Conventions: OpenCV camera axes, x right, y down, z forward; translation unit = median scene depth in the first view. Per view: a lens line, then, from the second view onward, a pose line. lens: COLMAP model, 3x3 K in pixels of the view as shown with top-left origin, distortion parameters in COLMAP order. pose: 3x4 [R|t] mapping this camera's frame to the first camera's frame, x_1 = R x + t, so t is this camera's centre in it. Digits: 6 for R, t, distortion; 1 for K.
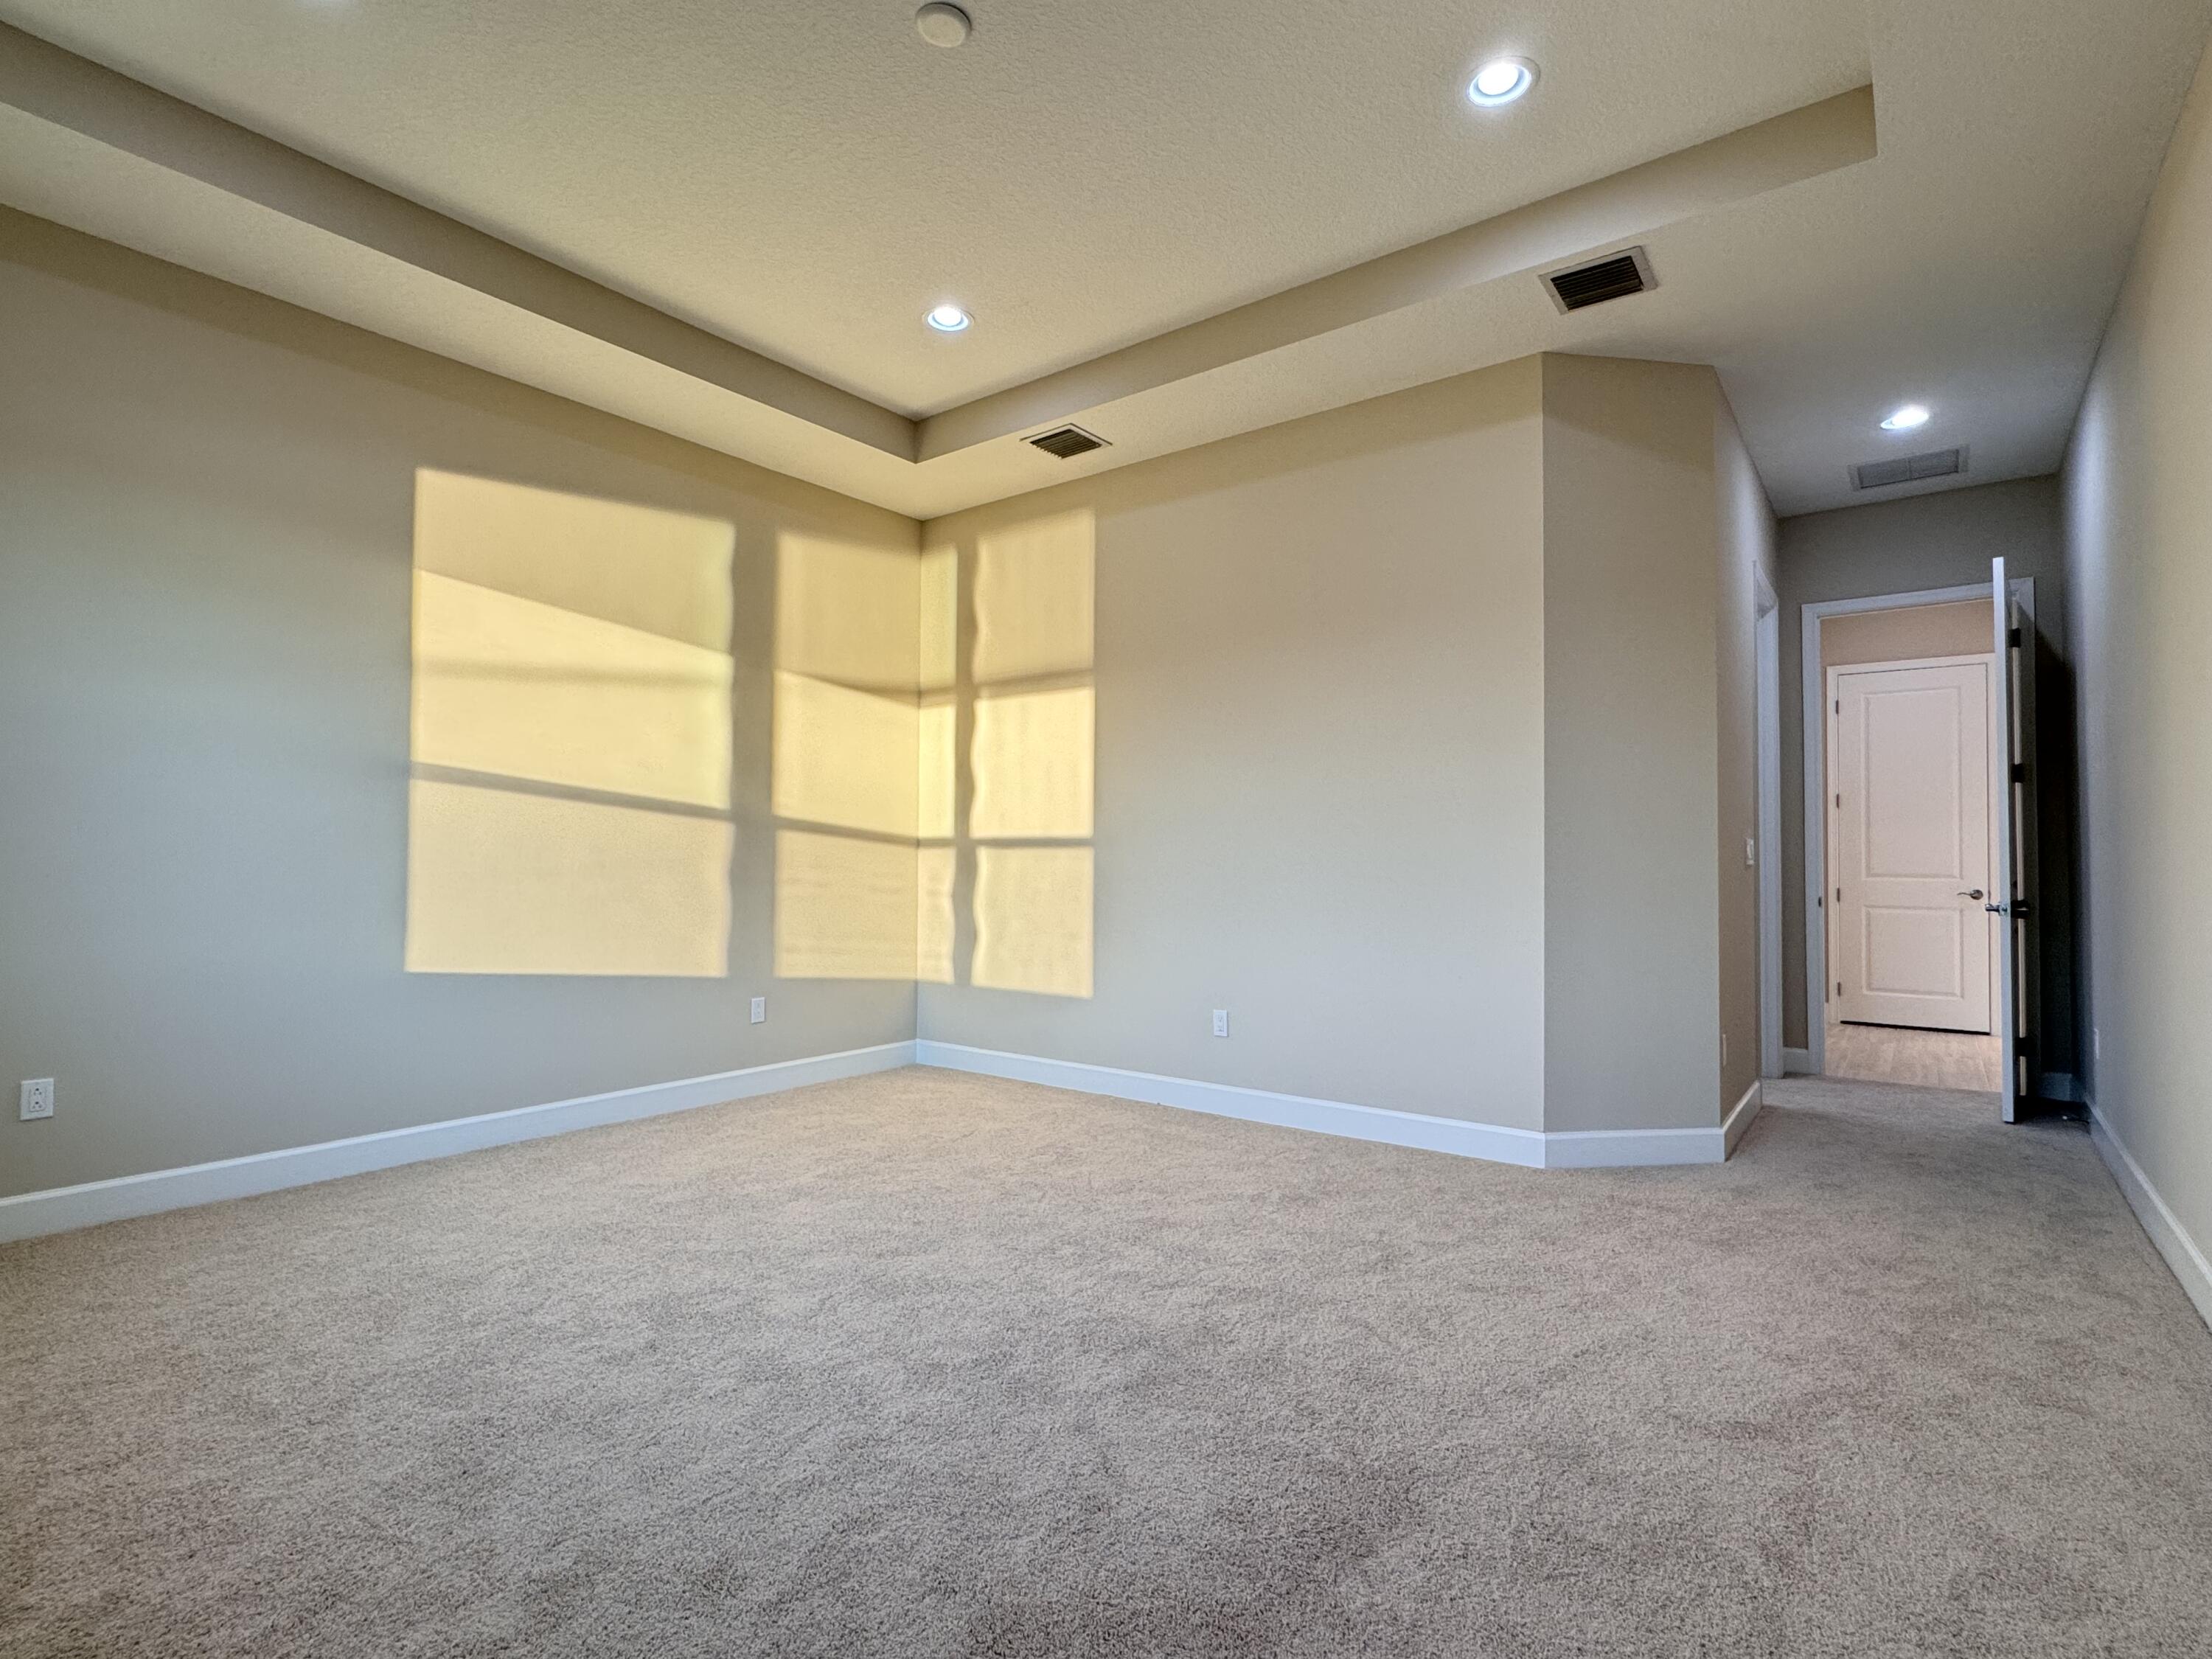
lens RADIAL K [[1087.7, 0, 1108.7], [0, 1087.7, 830.6], [0, 0, 1]] dist [-0.005650, 0.002046]
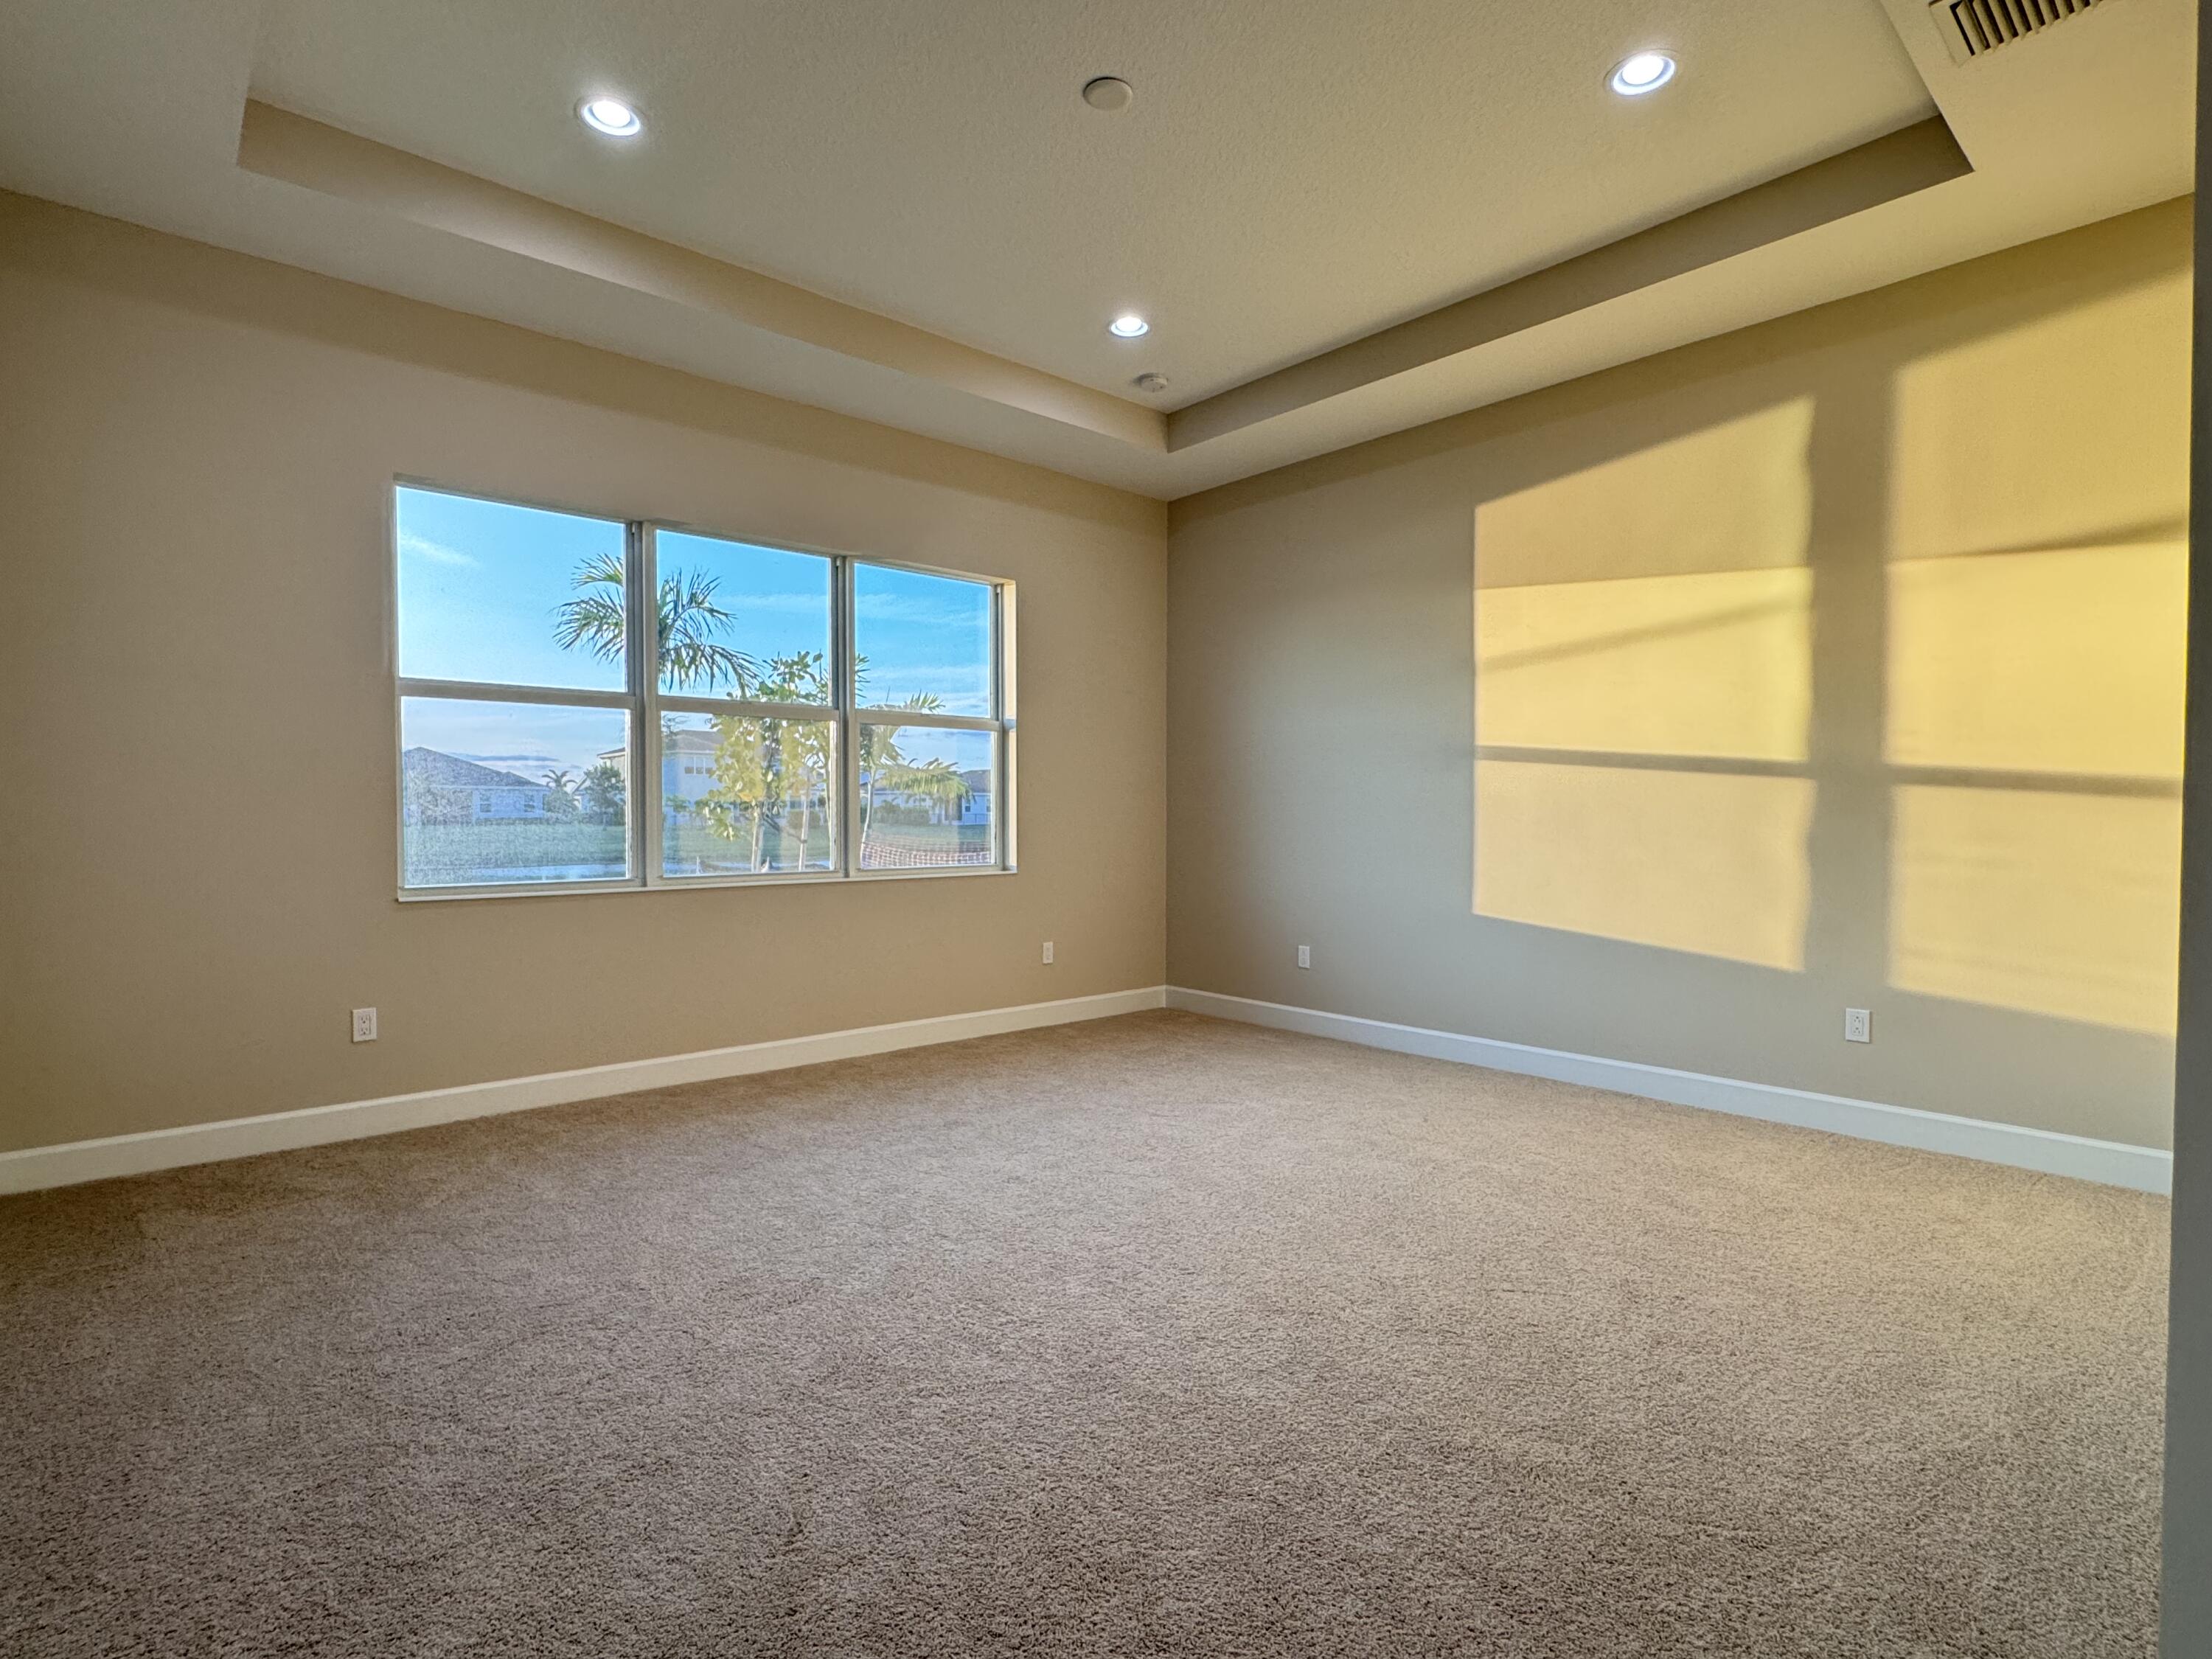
lens RADIAL K [[1087.7, 0, 1106.8], [0, 1087.7, 840.5], [0, 0, 1]] dist [-0.005650, 0.002046]
pose [[-0.202737, 0.019376, -0.979042, 0.609005], [0.027130, 0.999532, 0.014164, 0.014418], [0.978857, -0.023690, -0.203168, 0.762813]]
